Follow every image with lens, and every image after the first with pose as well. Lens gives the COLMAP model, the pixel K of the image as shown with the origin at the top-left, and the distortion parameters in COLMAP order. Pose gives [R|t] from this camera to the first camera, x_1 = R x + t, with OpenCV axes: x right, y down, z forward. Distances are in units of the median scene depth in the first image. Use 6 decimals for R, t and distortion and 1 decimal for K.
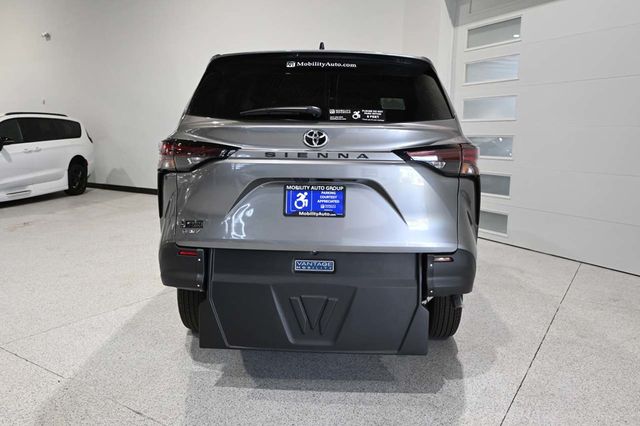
lens RADIAL K [[510.6, 0, 319.6], [0, 510.6, 214.5], [0, 0, 1]] dist [-0.004136, -0.001978]
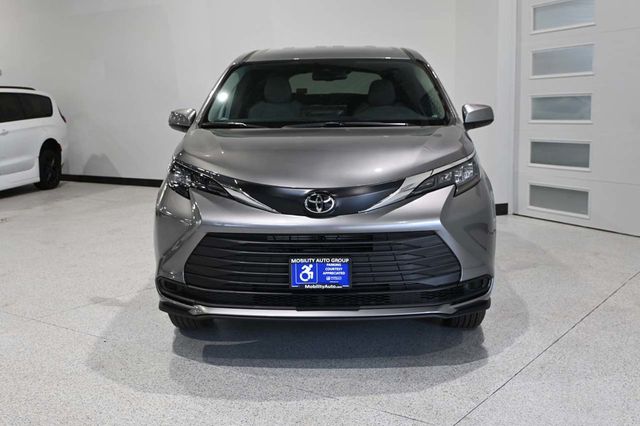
lens RADIAL K [[742.4, 0, 319.9], [0, 742.4, 211.7], [0, 0, 1]] dist [0.022059, 0.000000]
pose [[0.998059, -0.025485, -0.056825, 0.005013], [0.024711, 0.999592, -0.014293, 0.023998], [0.057166, 0.012861, 0.998282, -0.126122]]
